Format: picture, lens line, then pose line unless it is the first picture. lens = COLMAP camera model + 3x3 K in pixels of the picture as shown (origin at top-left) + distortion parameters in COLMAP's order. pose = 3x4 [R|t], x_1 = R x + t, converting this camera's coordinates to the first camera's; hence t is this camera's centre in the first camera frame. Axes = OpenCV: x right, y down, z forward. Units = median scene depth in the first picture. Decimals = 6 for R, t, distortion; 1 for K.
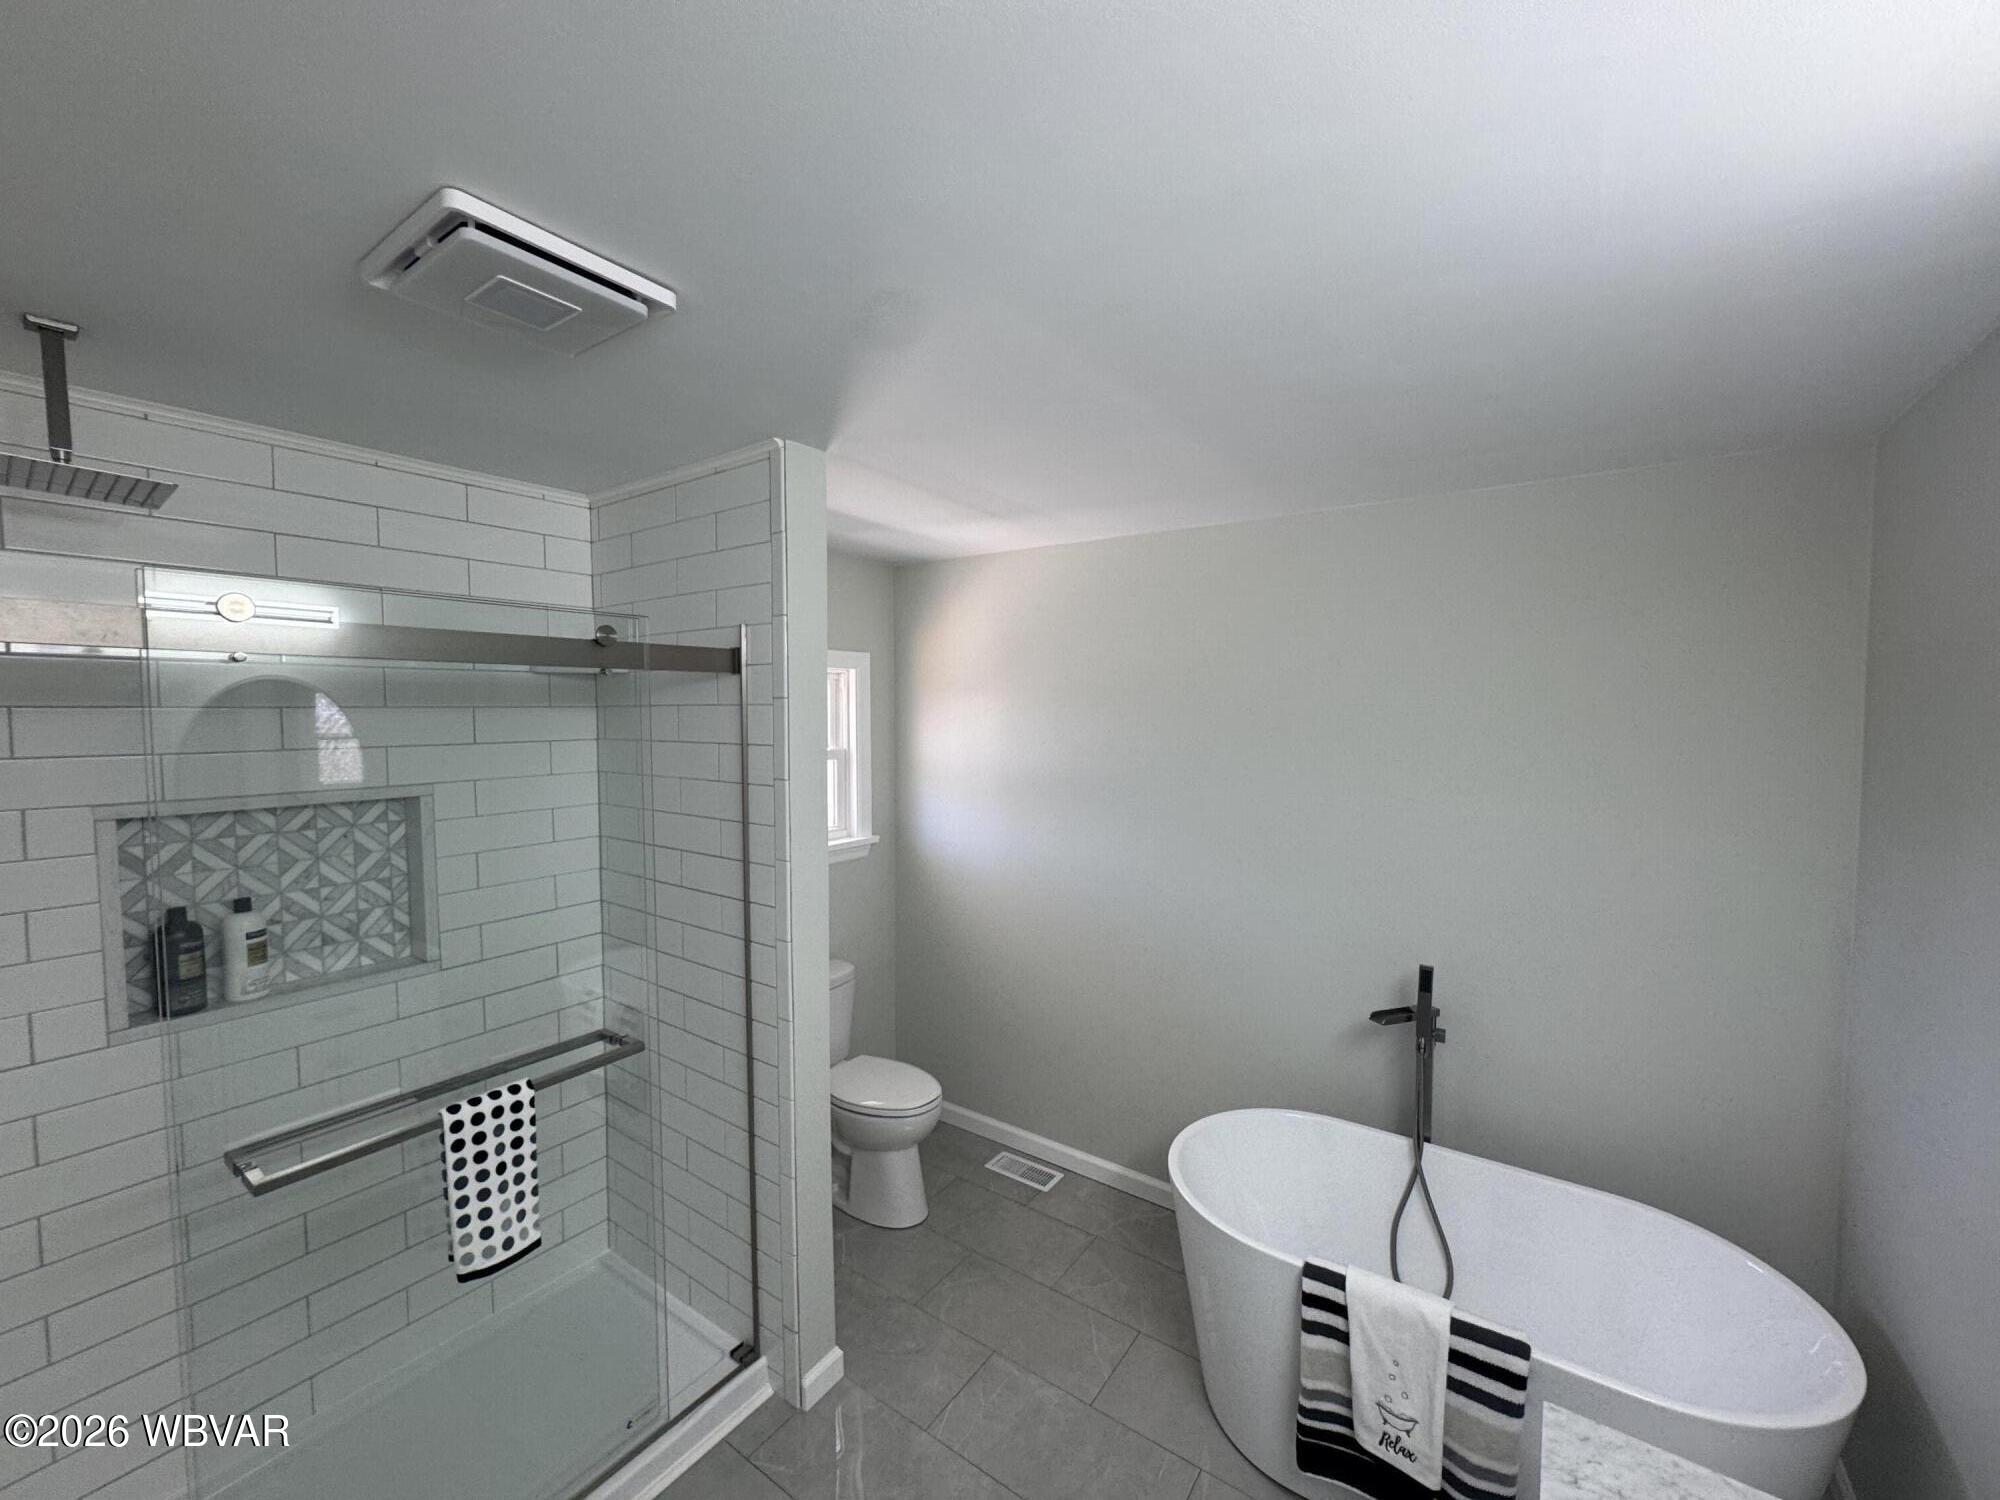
lens RADIAL K [[792.1, 0, 1003.3], [0, 792.1, 752.0], [0, 0, 1]] dist [-0.004890, -0.000338]
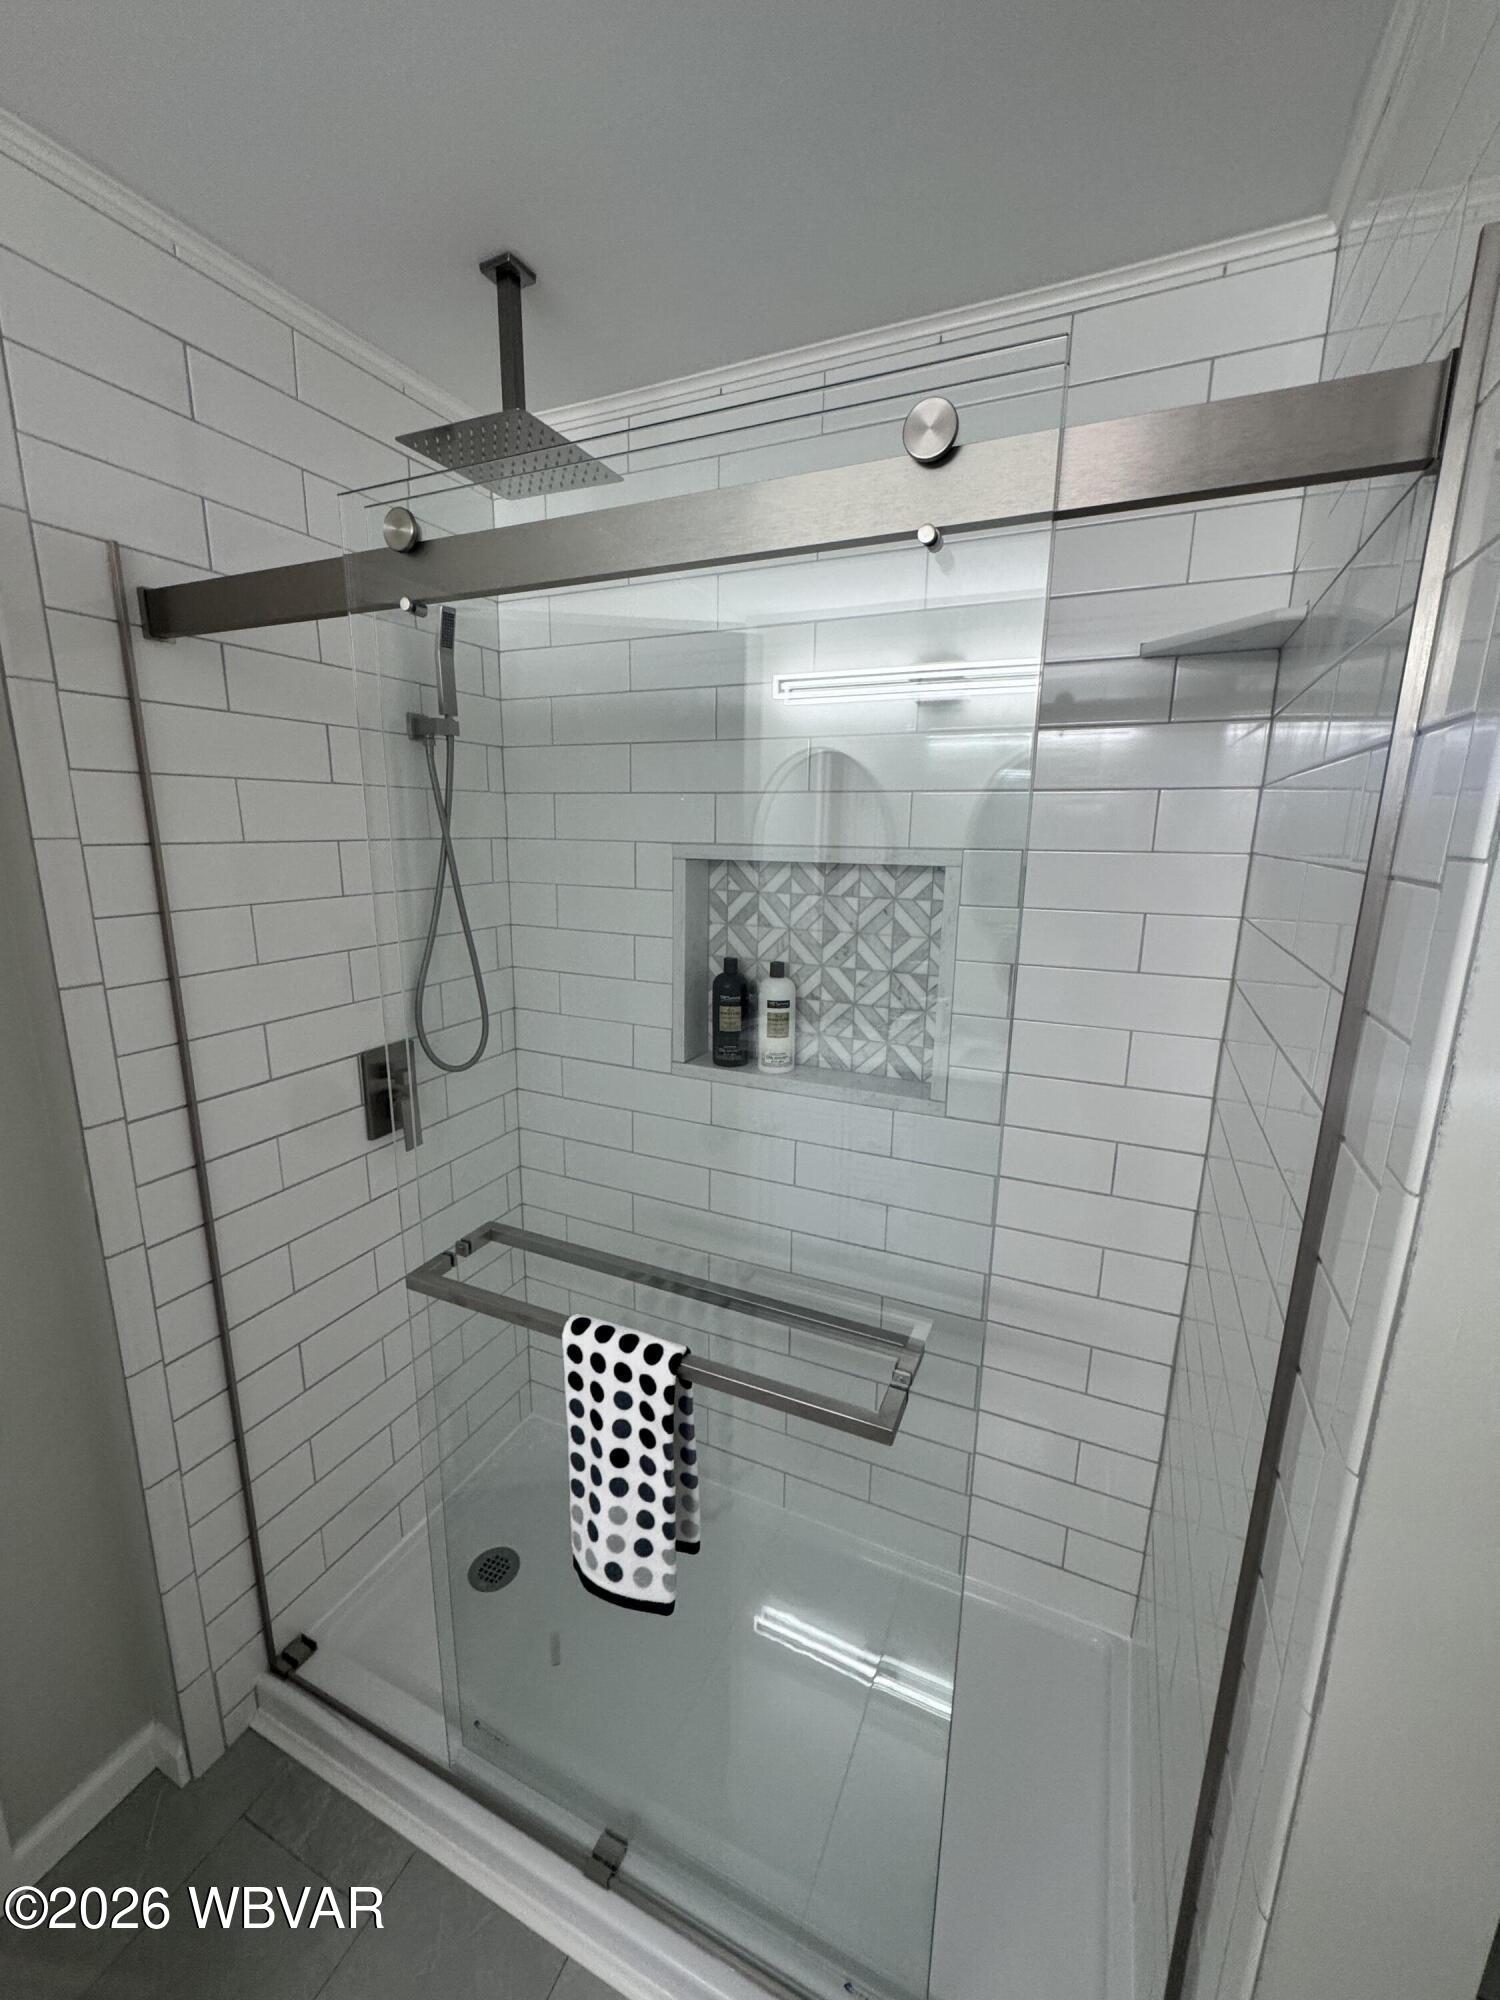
lens RADIAL K [[792.1, 0, 751.2], [0, 792.1, 1006.2], [0, 0, 1]] dist [-0.004890, -0.000338]
pose [[0.193135, 0.214644, -0.957406, -0.093047], [-0.067386, 0.976376, 0.205303, 0.050348], [0.978855, 0.024864, 0.203036, 0.776094]]
